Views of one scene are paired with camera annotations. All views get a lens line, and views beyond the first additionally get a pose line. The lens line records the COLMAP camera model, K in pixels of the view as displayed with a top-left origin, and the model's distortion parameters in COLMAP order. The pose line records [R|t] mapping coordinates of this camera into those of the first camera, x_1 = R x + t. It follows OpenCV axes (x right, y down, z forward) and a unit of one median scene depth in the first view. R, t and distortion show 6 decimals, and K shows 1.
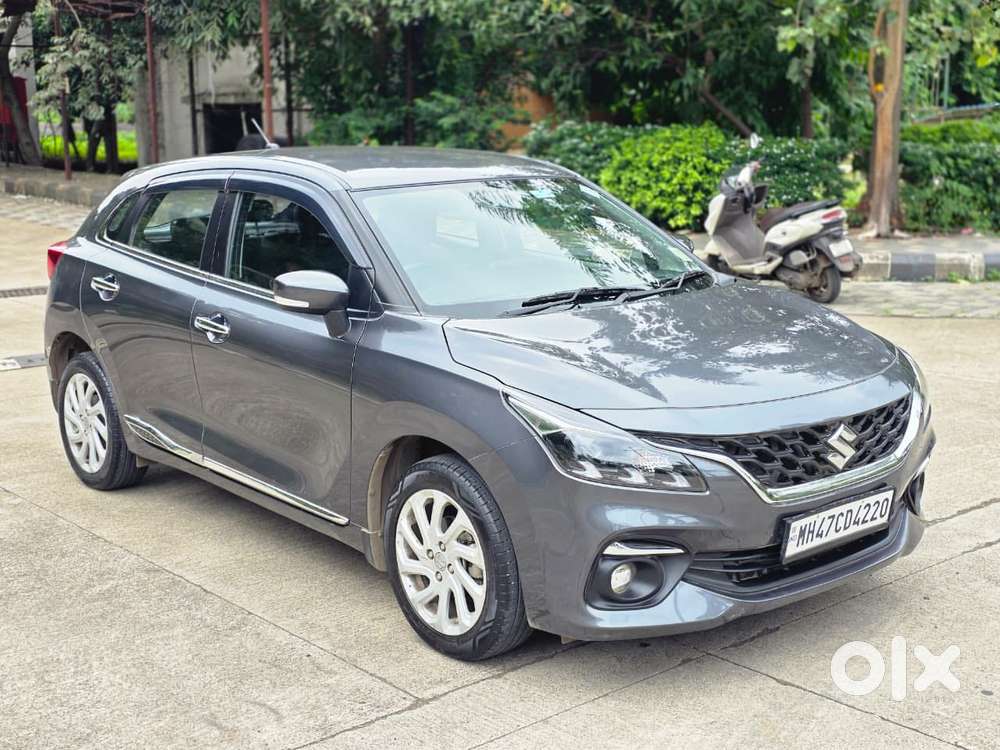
lens RADIAL K [[1345.6, 0, 495.2], [0, 1345.6, 377.3], [0, 0, 1]] dist [0.160541, -0.407852]
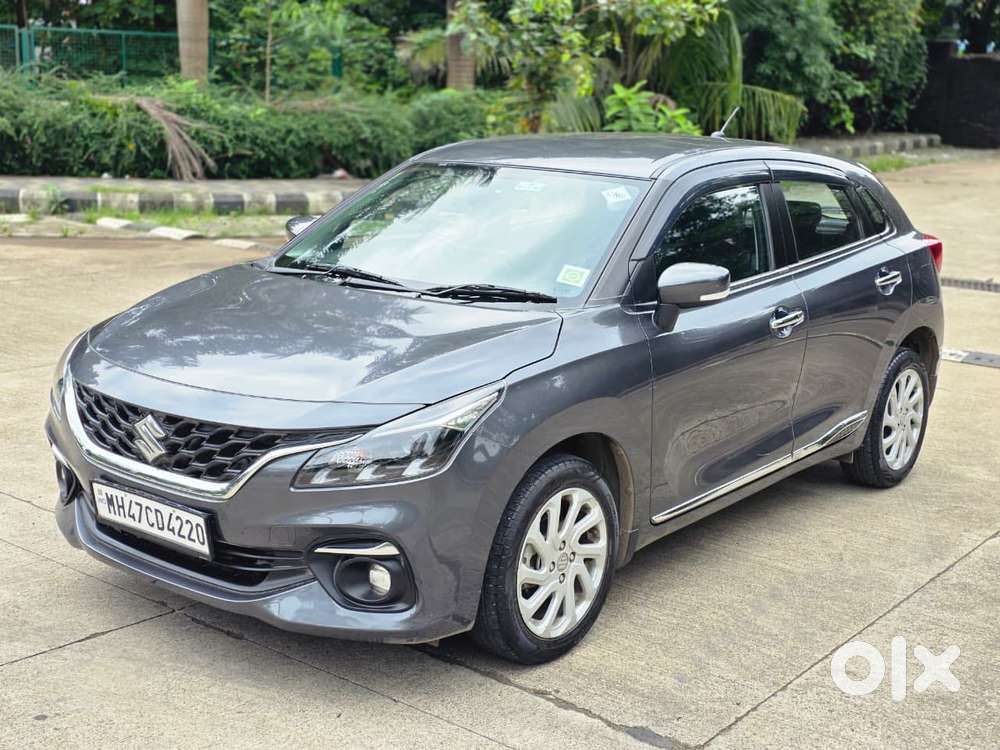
lens RADIAL K [[1325.9, 0, 500.0], [0, 1325.9, 375.0], [0, 0, 1]] dist [0.277812, -0.849895]
pose [[0.191340, 0.224181, -0.955579, 1.196508], [-0.231093, 0.956488, 0.178121, -0.217087], [0.953931, 0.186746, 0.234821, 1.000740]]
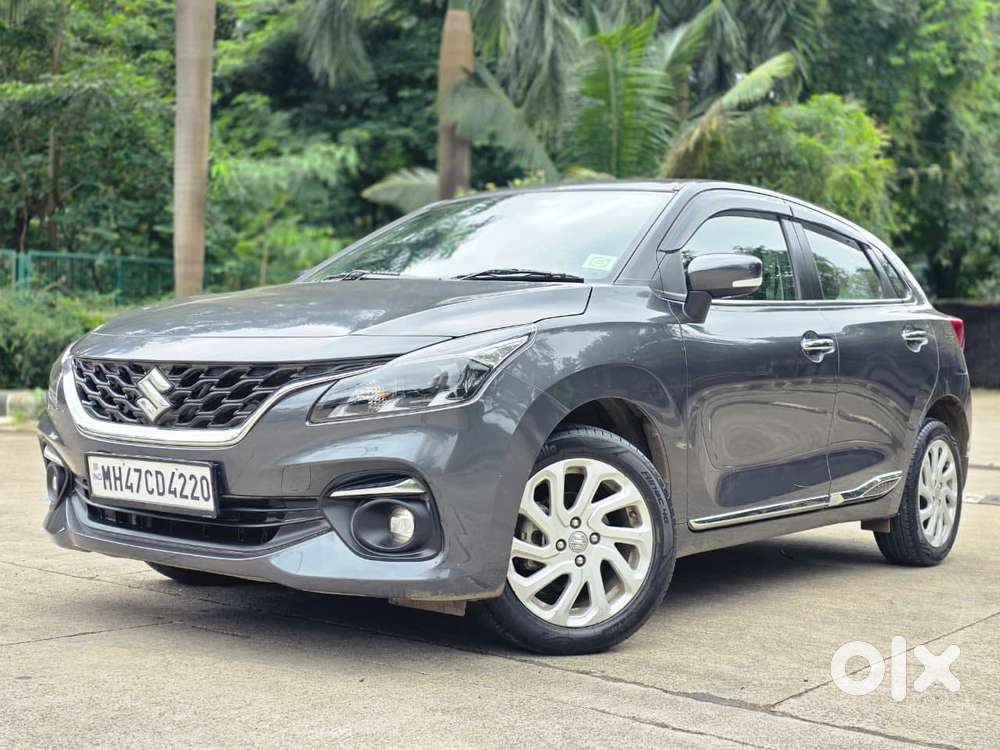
lens RADIAL K [[1345.6, 0, 495.2], [0, 1345.6, 377.3], [0, 0, 1]] dist [0.160541, -0.407852]
pose [[0.201492, 0.022599, -0.979229, 1.168948], [-0.227688, 0.973429, -0.024385, 0.011050], [0.952659, 0.227872, 0.201284, 1.028016]]
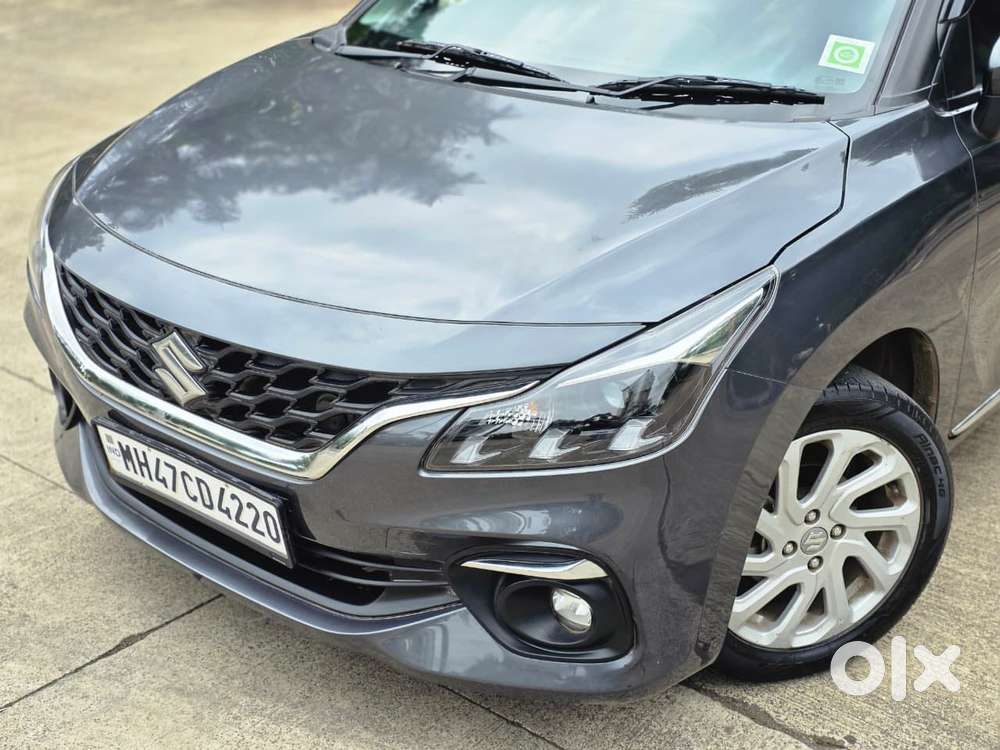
lens RADIAL K [[1345.6, 0, 495.2], [0, 1345.6, 377.3], [0, 0, 1]] dist [0.160541, -0.407852]
pose [[0.165739, 0.415641, -0.894300, 0.799257], [-0.195357, 0.902709, 0.383344, -0.195329], [0.966626, 0.111173, 0.230812, 0.993869]]
